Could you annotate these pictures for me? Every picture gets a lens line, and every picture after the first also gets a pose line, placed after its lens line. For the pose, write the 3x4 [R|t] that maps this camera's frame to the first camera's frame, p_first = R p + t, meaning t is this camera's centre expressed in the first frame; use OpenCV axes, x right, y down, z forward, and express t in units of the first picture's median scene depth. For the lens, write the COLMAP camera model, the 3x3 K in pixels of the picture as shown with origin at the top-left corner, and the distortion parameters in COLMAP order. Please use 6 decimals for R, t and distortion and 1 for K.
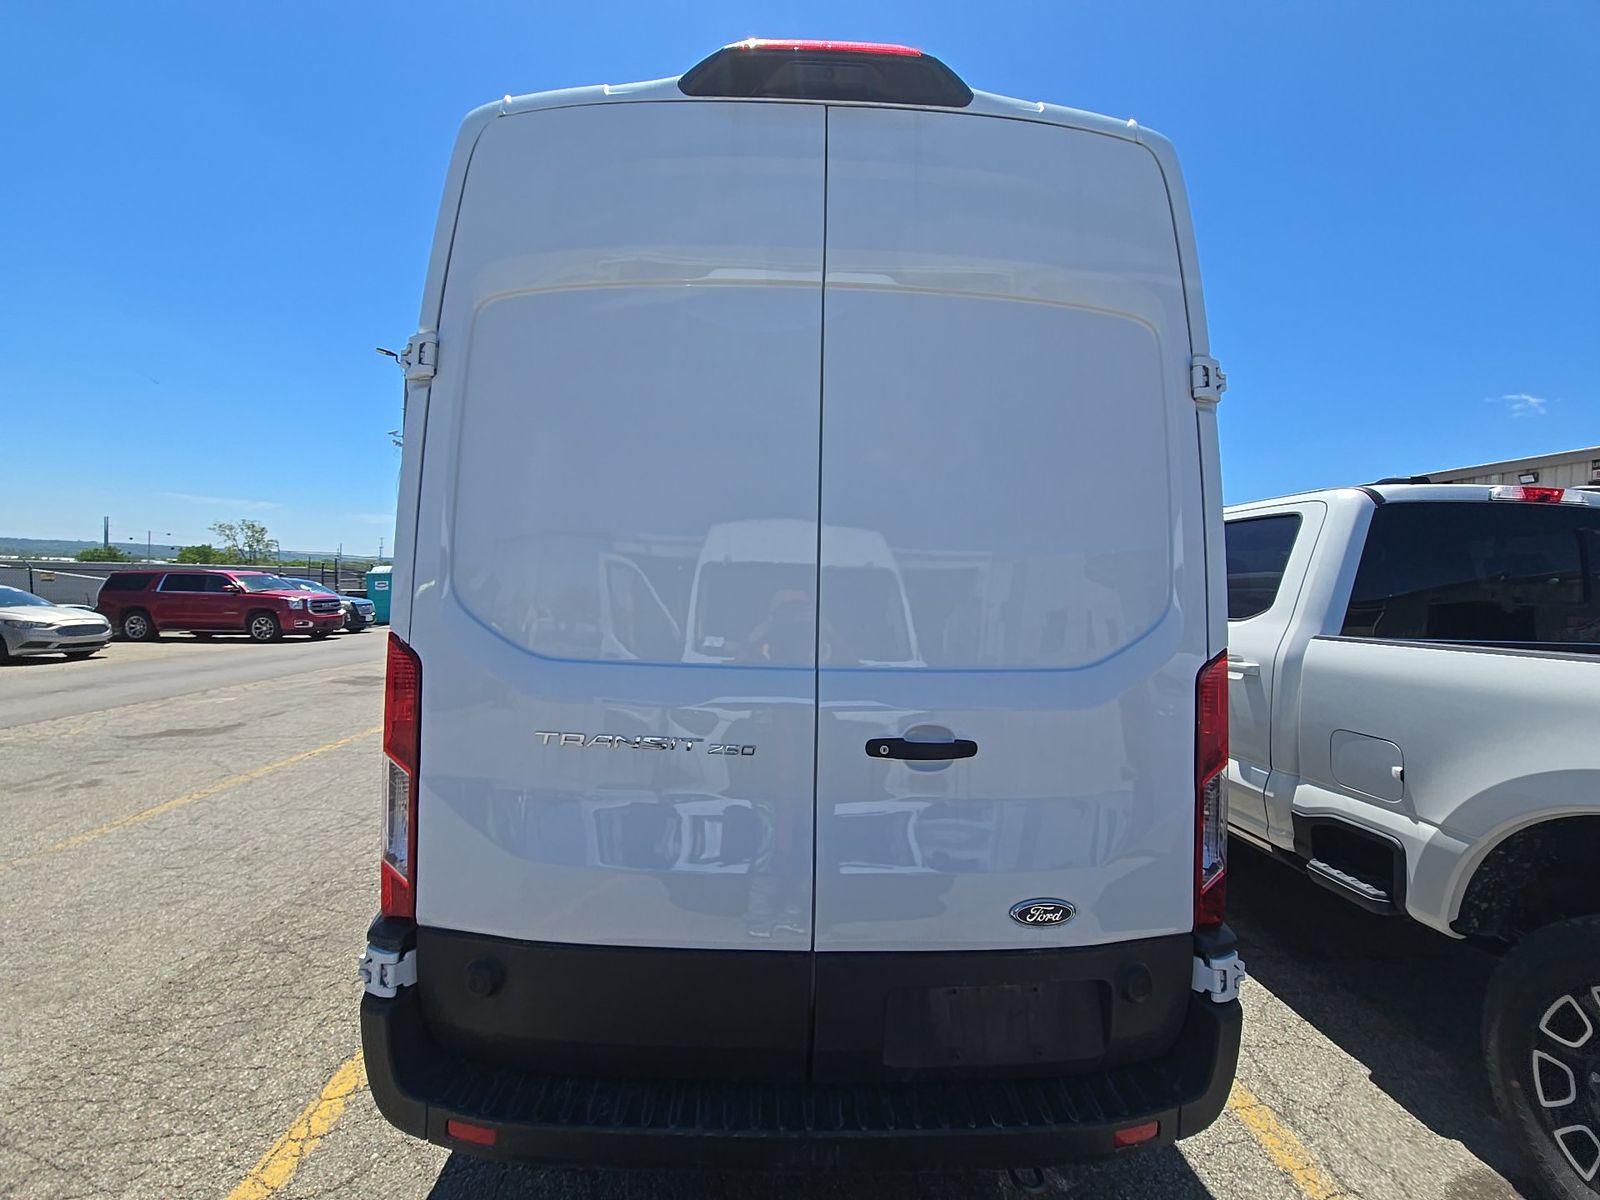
lens RADIAL K [[612.9, 0, 800.0], [0, 612.9, 600.0], [0, 0, 1]] dist [0.000362, -0.000006]
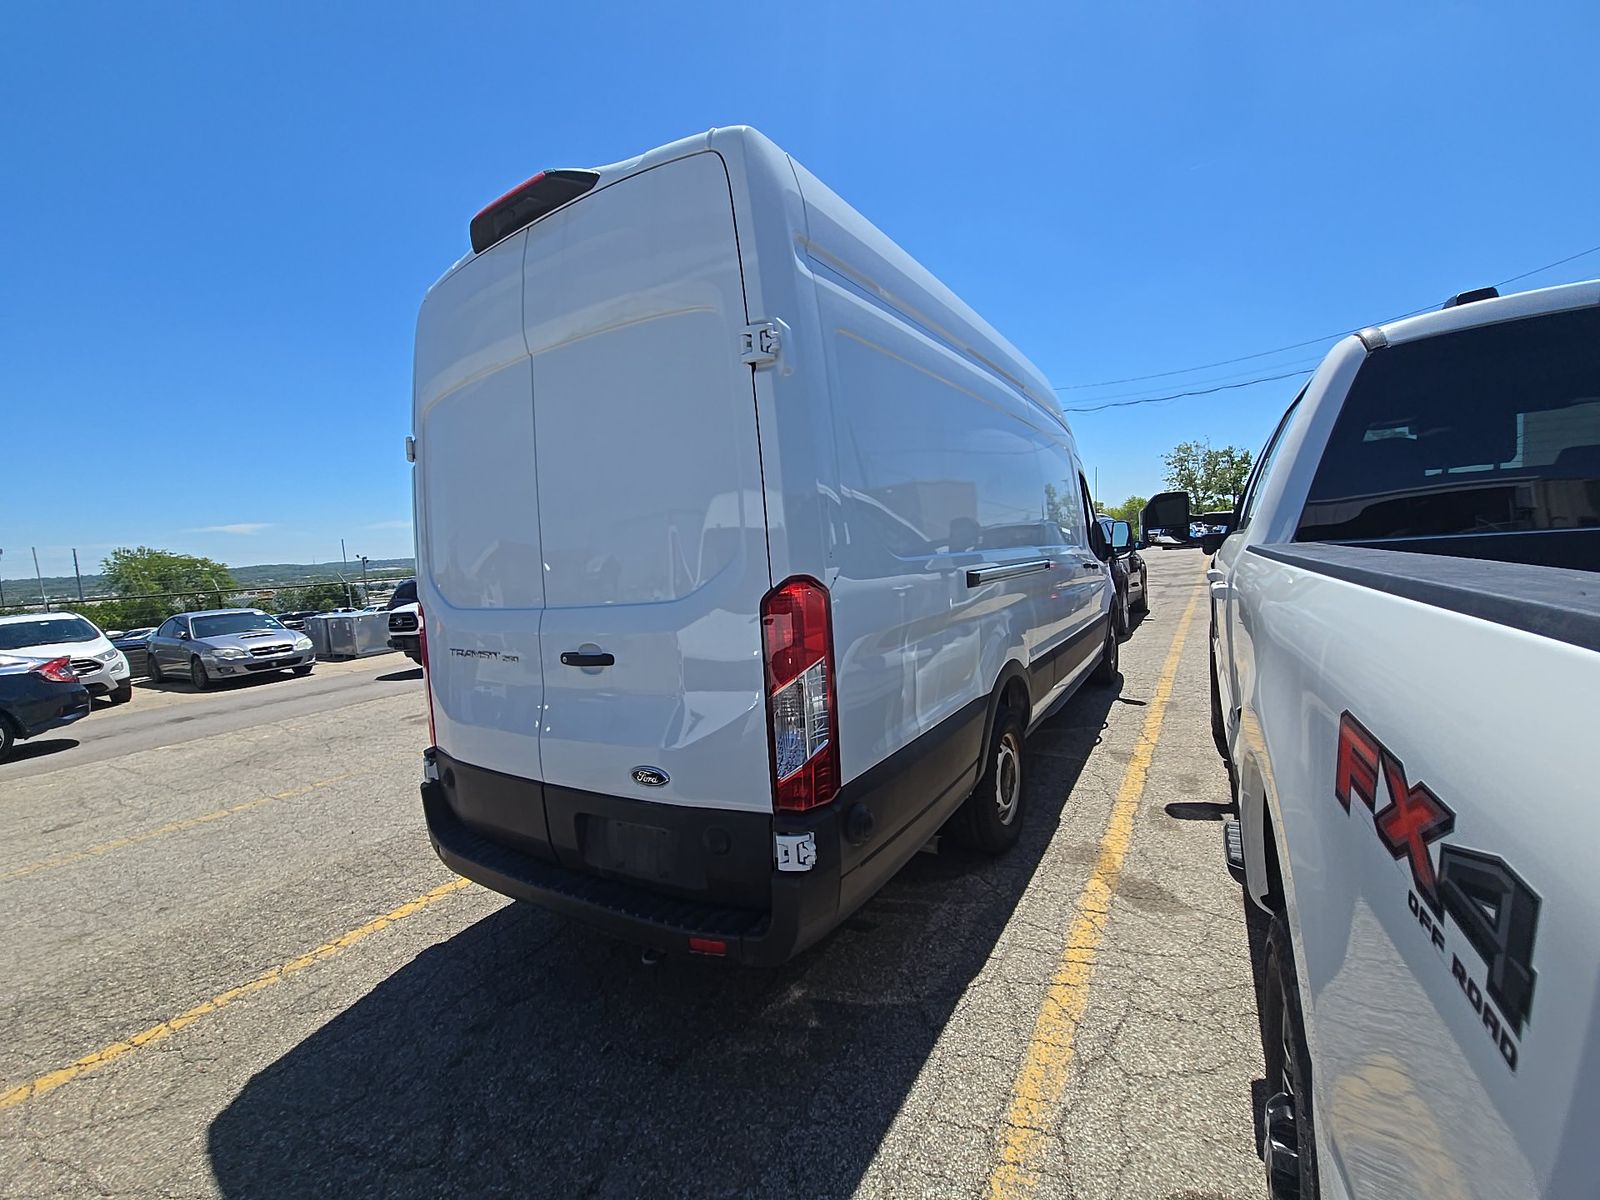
lens RADIAL K [[665.9, 0, 800.0], [0, 665.9, 600.0], [0, 0, 1]] dist [-0.002266, -0.000187]
pose [[0.820341, -0.038486, -0.570578, 1.526476], [0.080278, 0.995603, 0.048265, 0.064164], [0.566212, -0.085399, 0.819824, -0.011287]]
